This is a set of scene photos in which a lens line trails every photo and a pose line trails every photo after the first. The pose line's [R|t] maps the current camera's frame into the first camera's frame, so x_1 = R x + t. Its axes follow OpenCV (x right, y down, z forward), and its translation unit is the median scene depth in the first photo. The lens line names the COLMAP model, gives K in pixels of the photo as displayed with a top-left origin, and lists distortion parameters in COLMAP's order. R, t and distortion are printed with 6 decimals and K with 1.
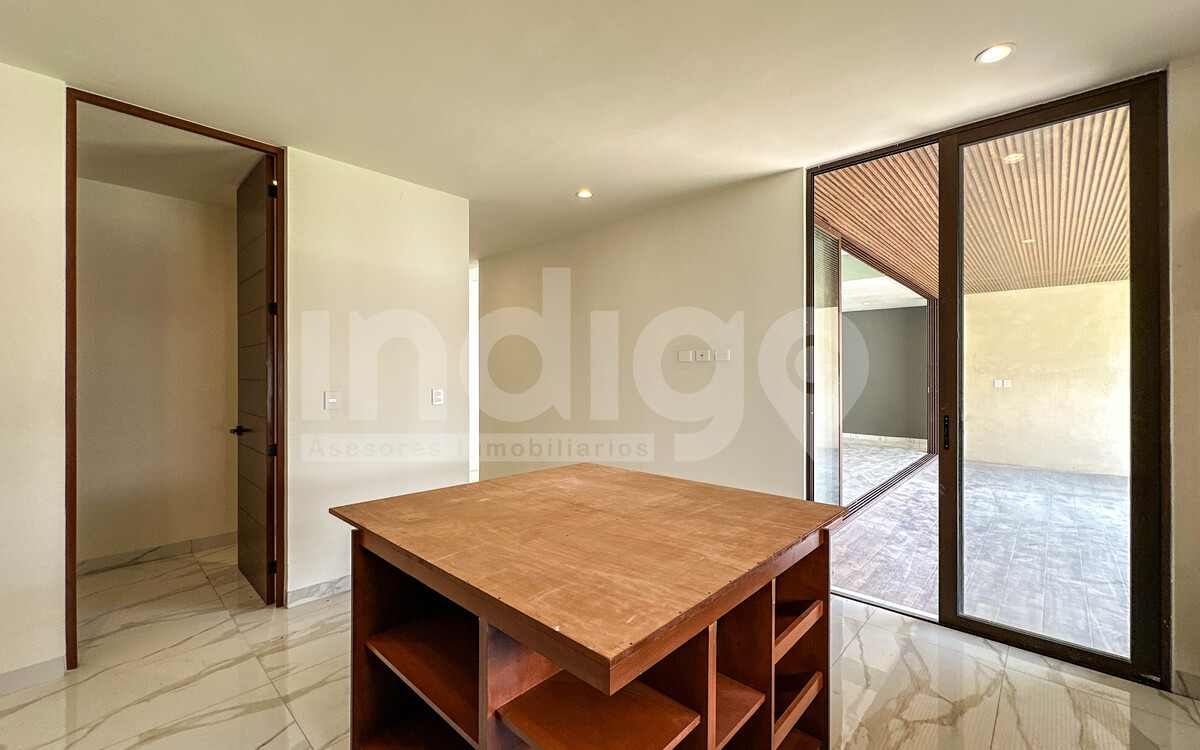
lens RADIAL K [[490.5, 0, 600.0], [0, 490.5, 375.0], [0, 0, 1]] dist [-0.000632, 0.000104]
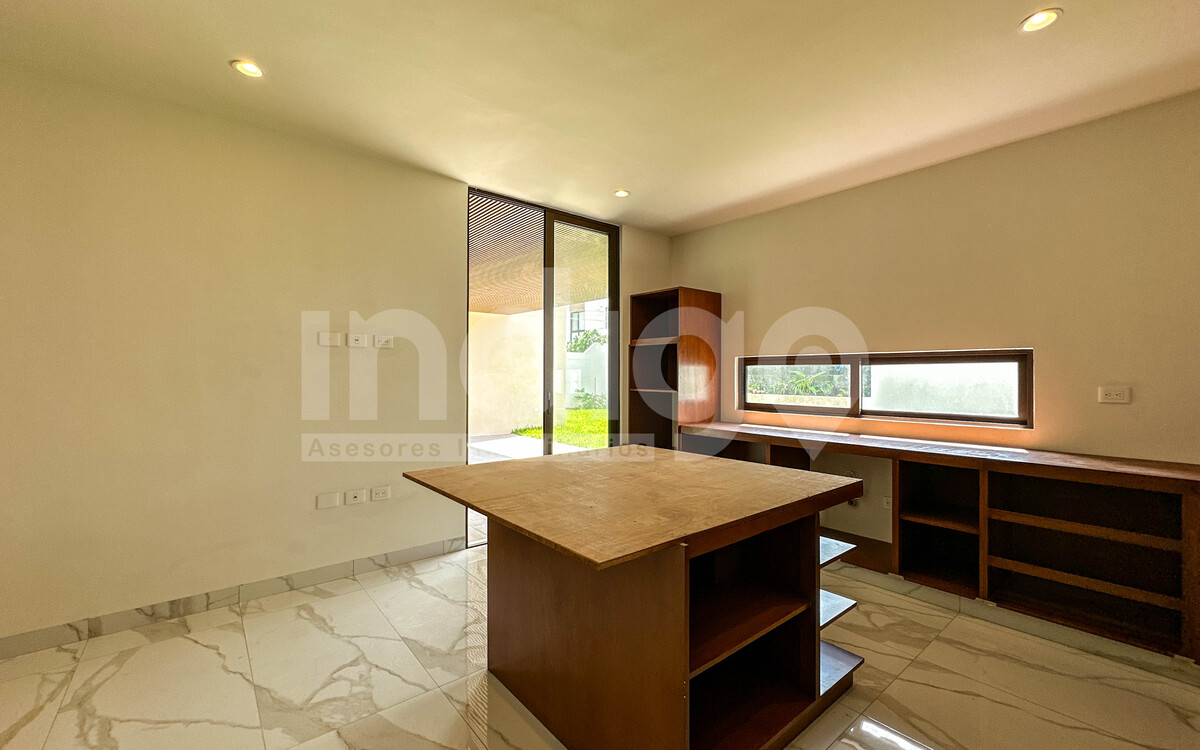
lens RADIAL K [[490.5, 0, 600.0], [0, 490.5, 375.0], [0, 0, 1]] dist [-0.000632, 0.000104]
pose [[0.130738, -0.007846, 0.991386, -0.770169], [-0.002351, 0.999963, 0.008224, -0.000175], [-0.991414, -0.003406, 0.130714, 0.663234]]
